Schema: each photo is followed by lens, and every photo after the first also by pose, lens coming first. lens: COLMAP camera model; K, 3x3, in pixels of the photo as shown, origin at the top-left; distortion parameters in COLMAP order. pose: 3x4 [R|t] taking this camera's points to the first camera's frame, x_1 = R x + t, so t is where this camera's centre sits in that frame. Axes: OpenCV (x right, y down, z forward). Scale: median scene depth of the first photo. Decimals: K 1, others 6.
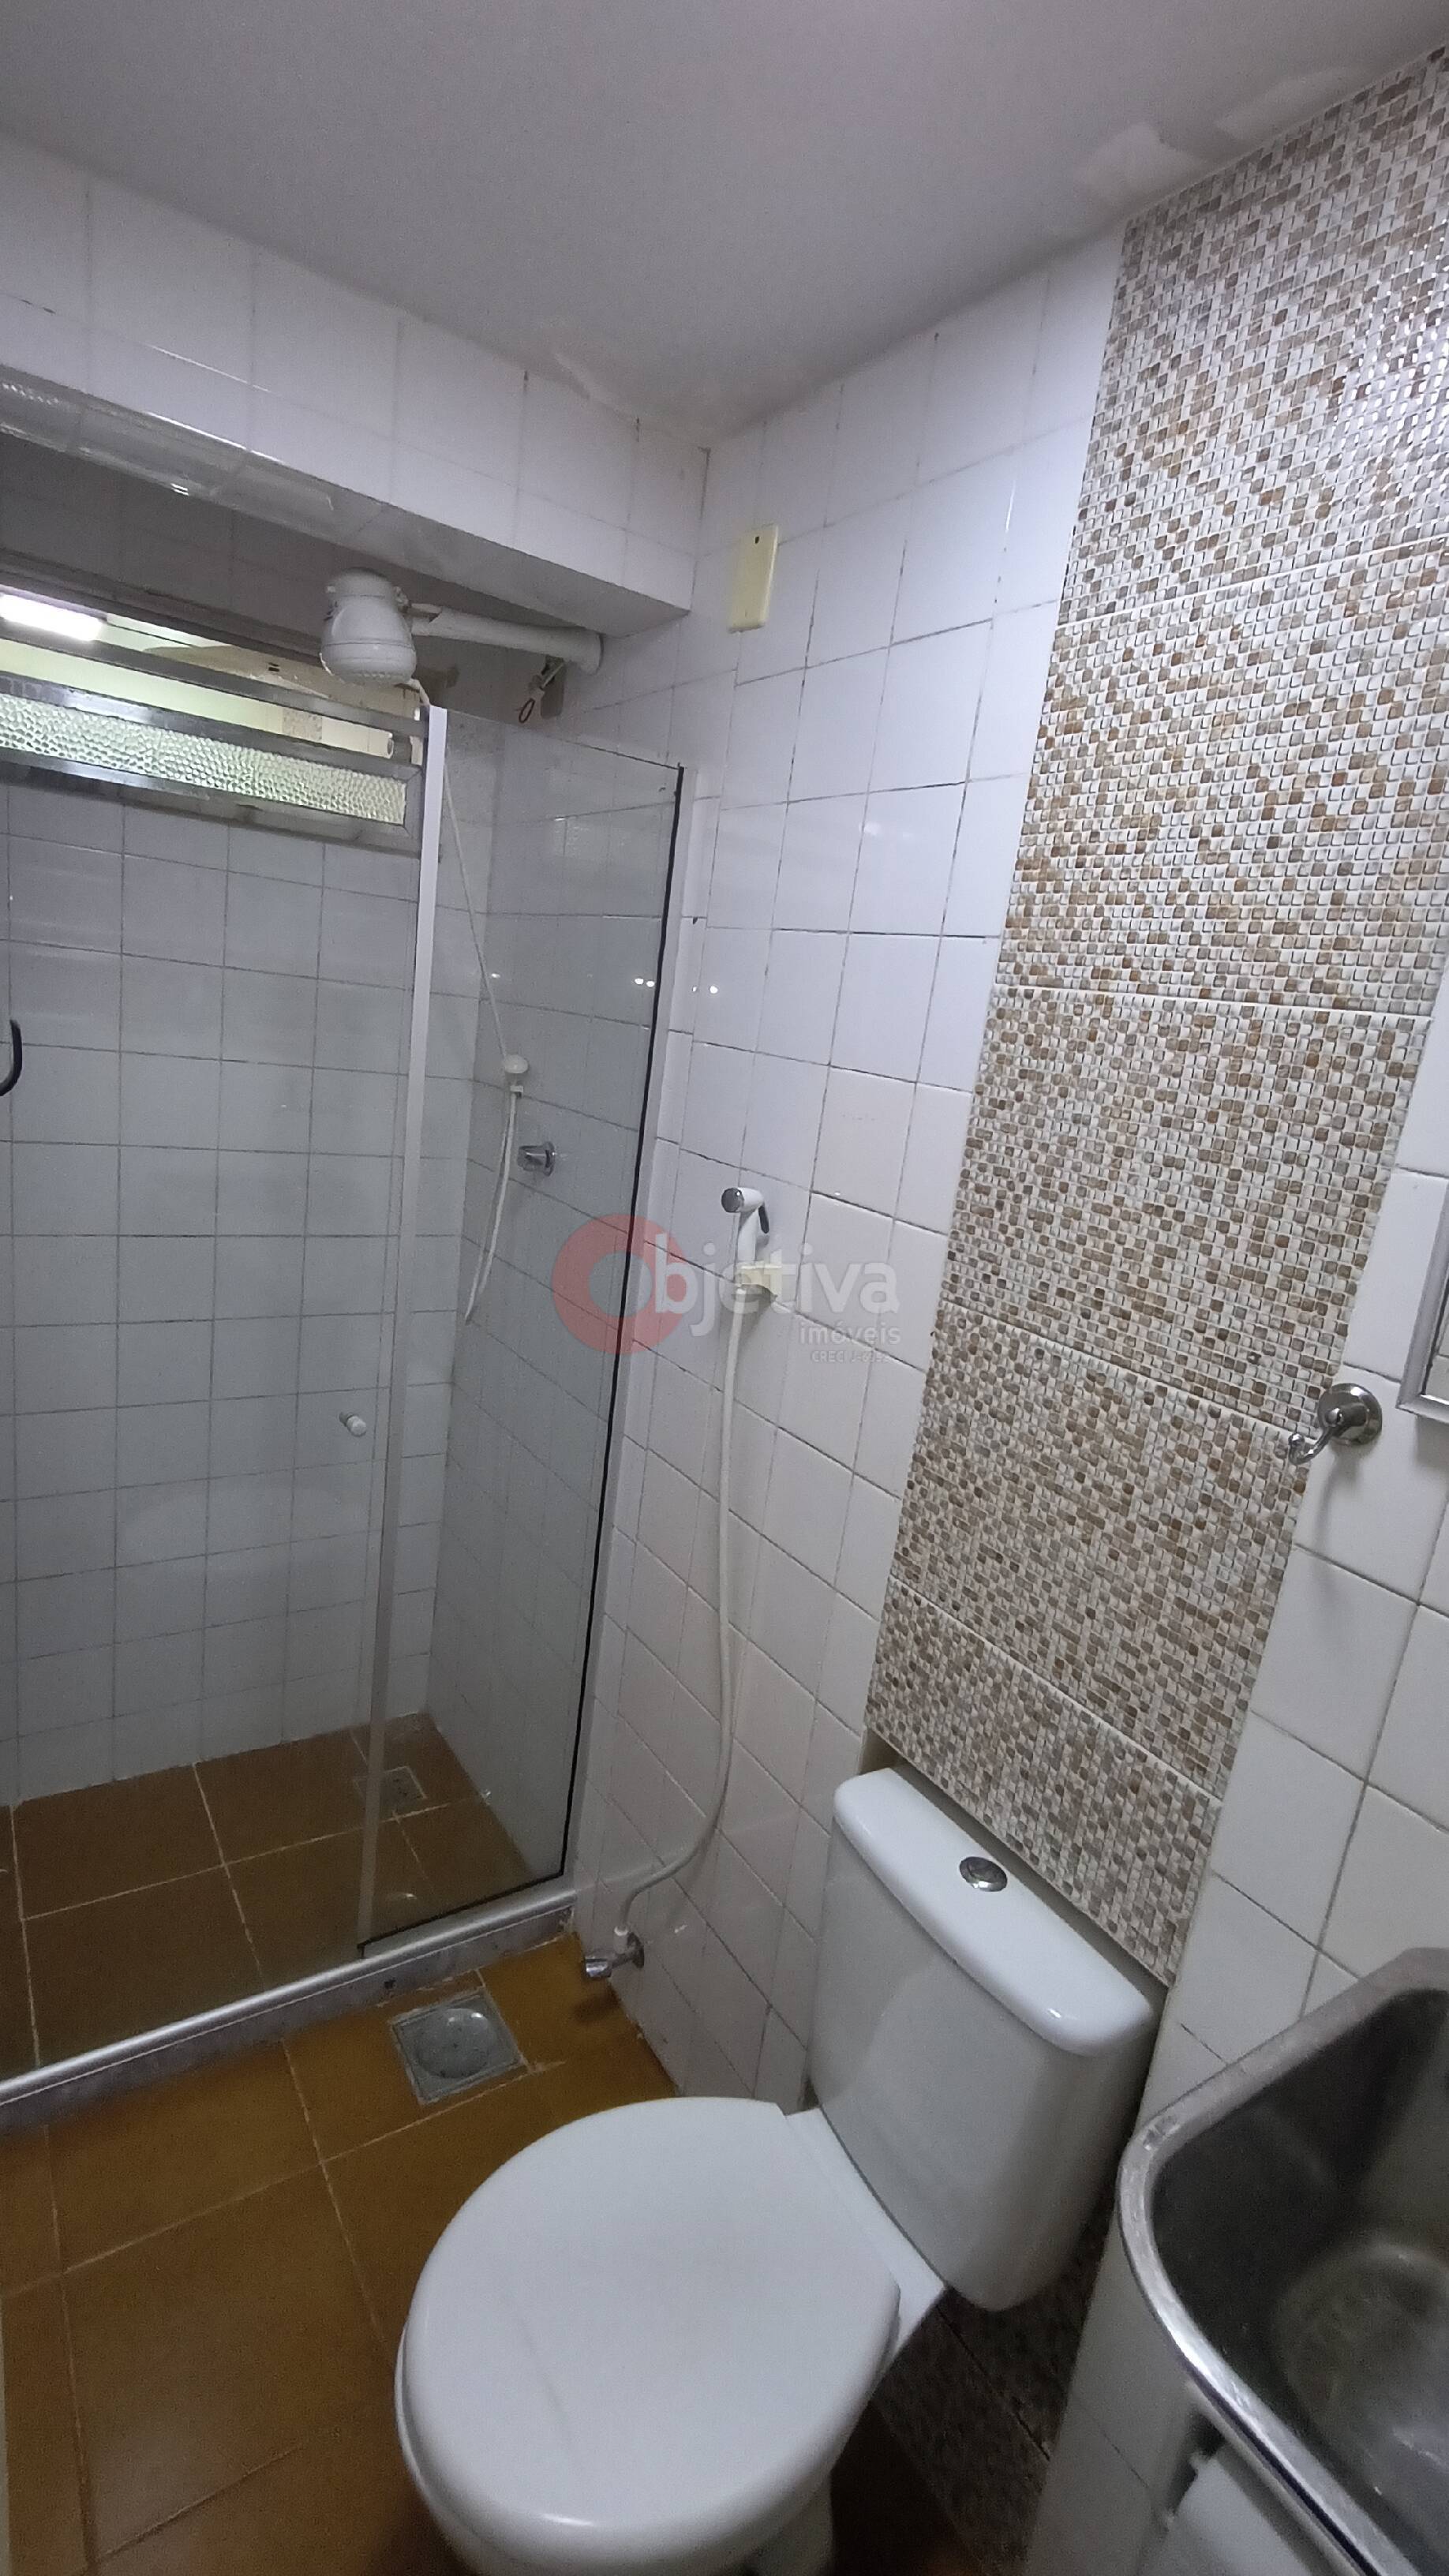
lens RADIAL K [[1175.5, 0, 726.2], [0, 1175.5, 1292.1], [0, 0, 1]] dist [-0.001232, -0.000190]
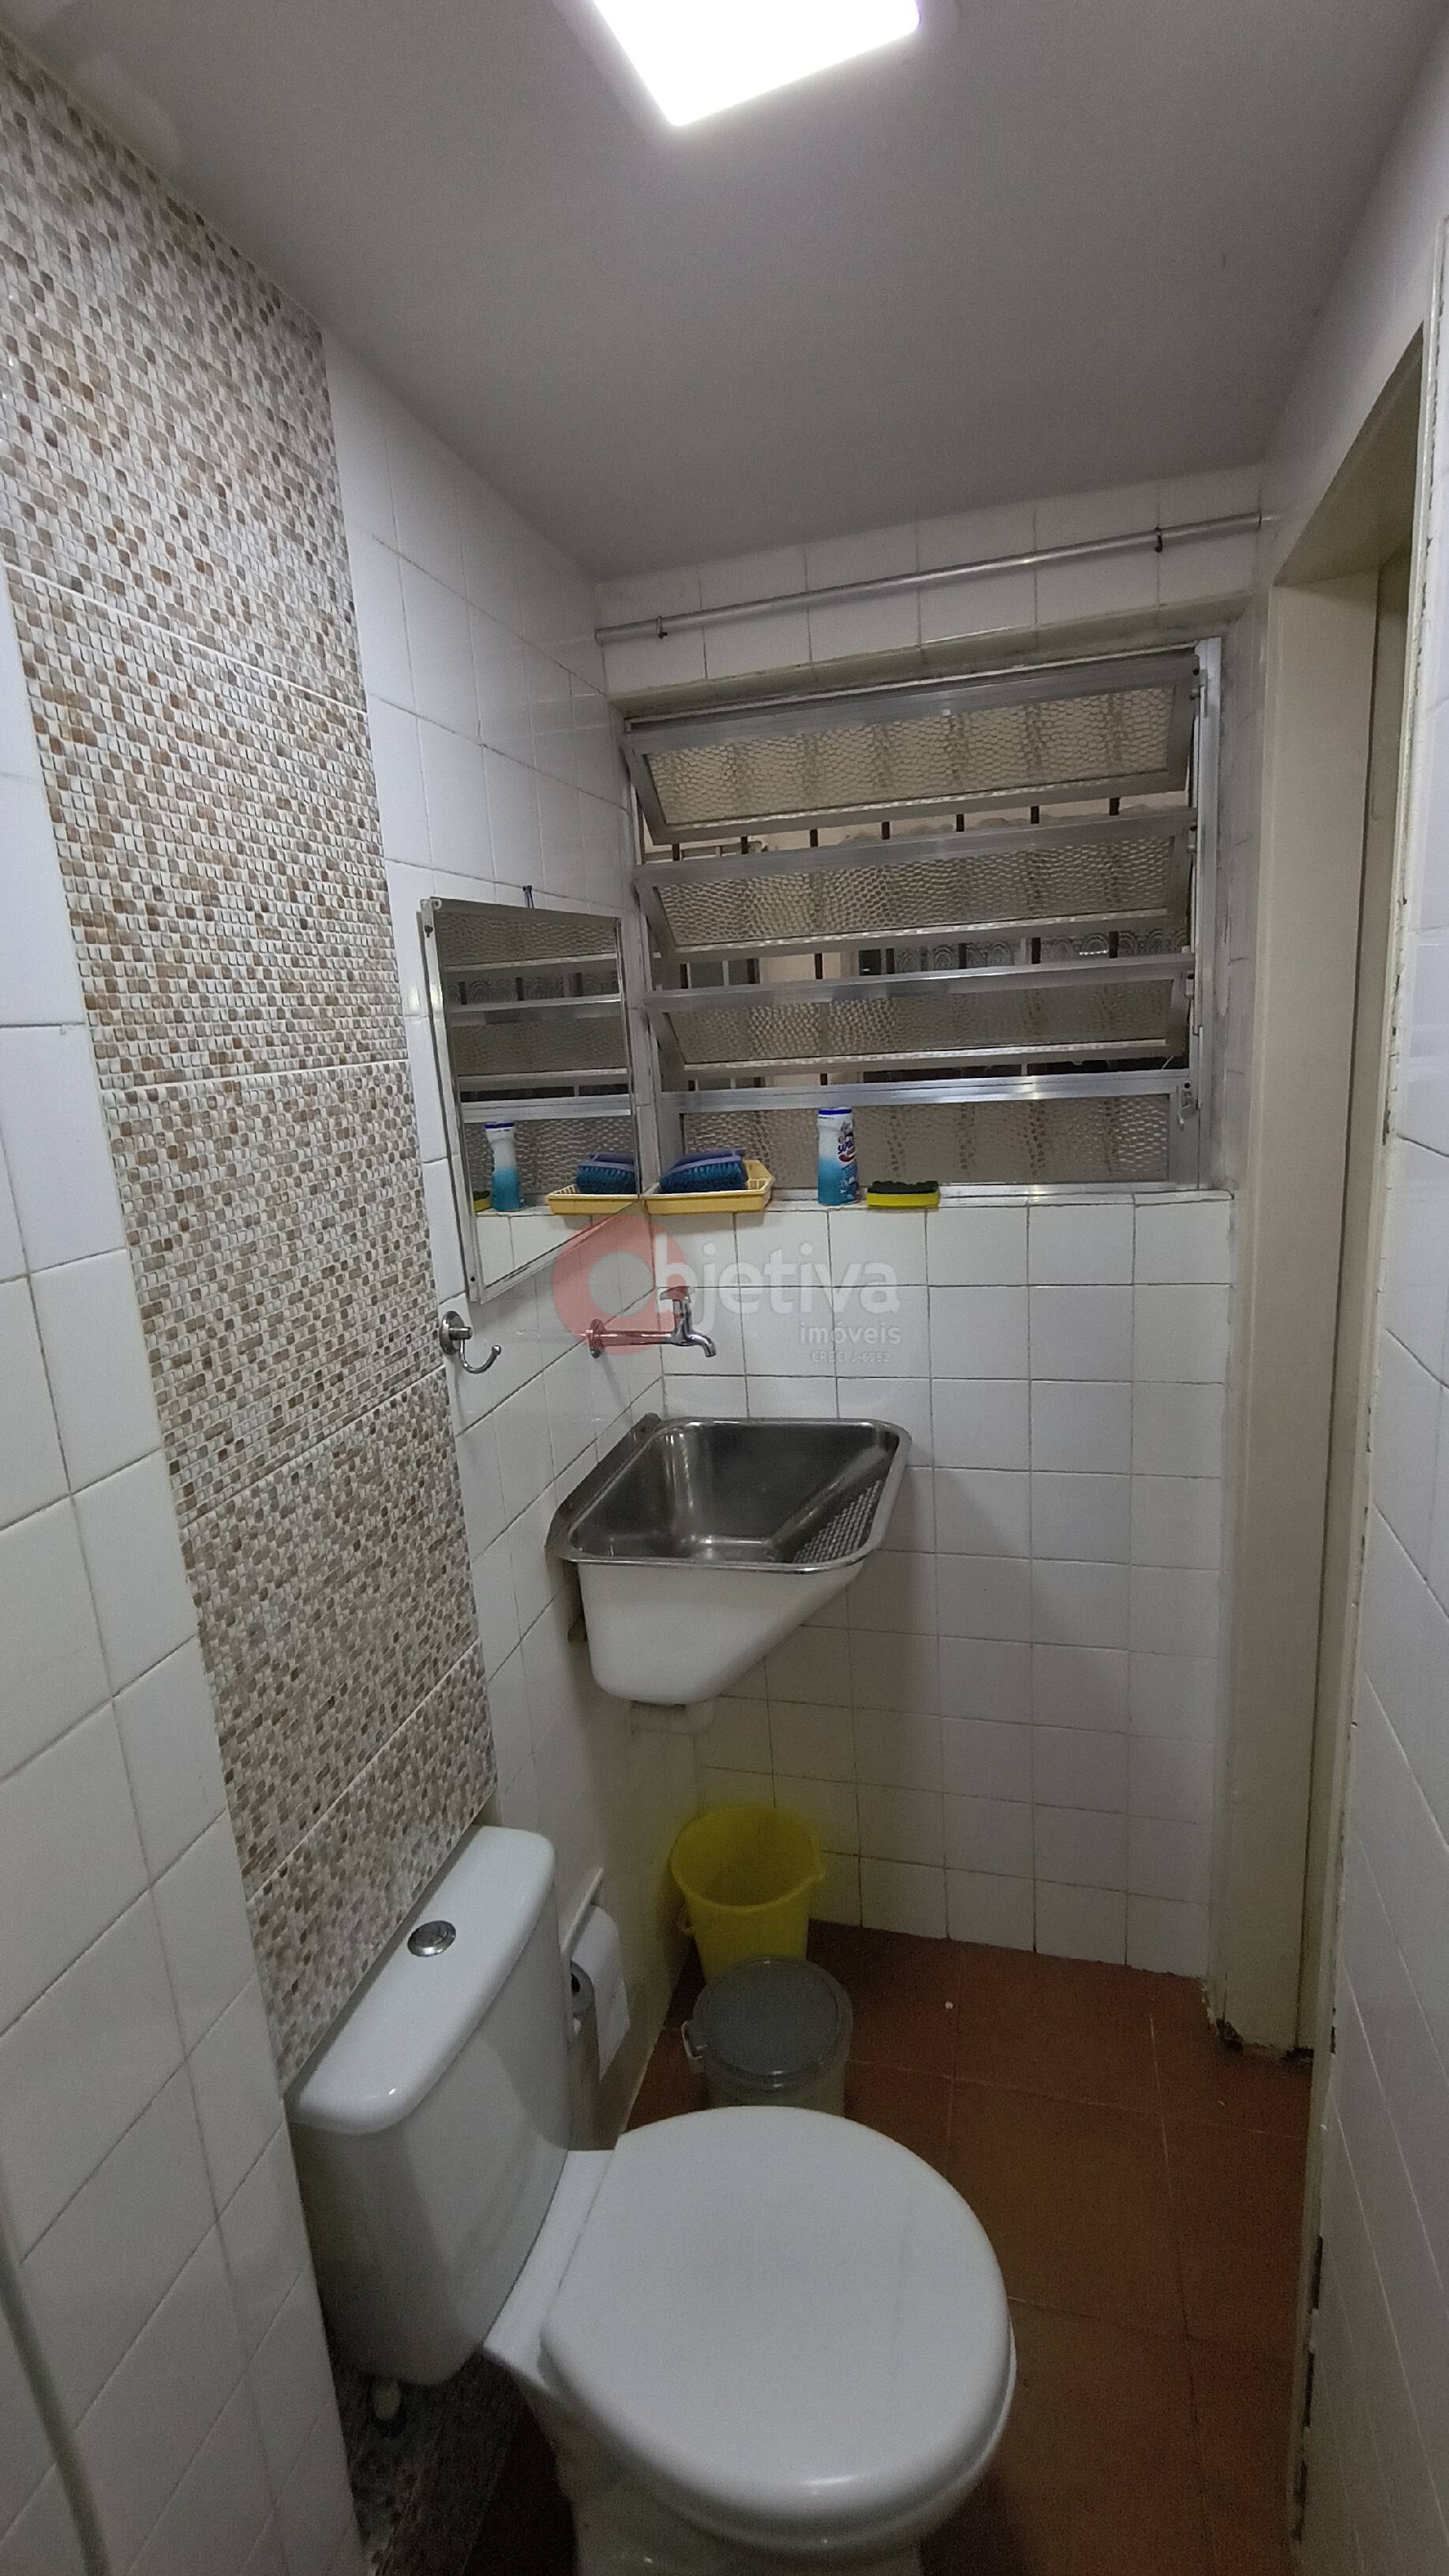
lens RADIAL K [[1175.5, 0, 727.1], [0, 1175.5, 1292.7], [0, 0, 1]] dist [-0.001232, -0.000190]
pose [[-0.668309, -0.250314, 0.700504, -0.608697], [0.155173, 0.874059, 0.460372, -0.483388], [-0.727519, 0.416370, -0.545300, 1.337476]]
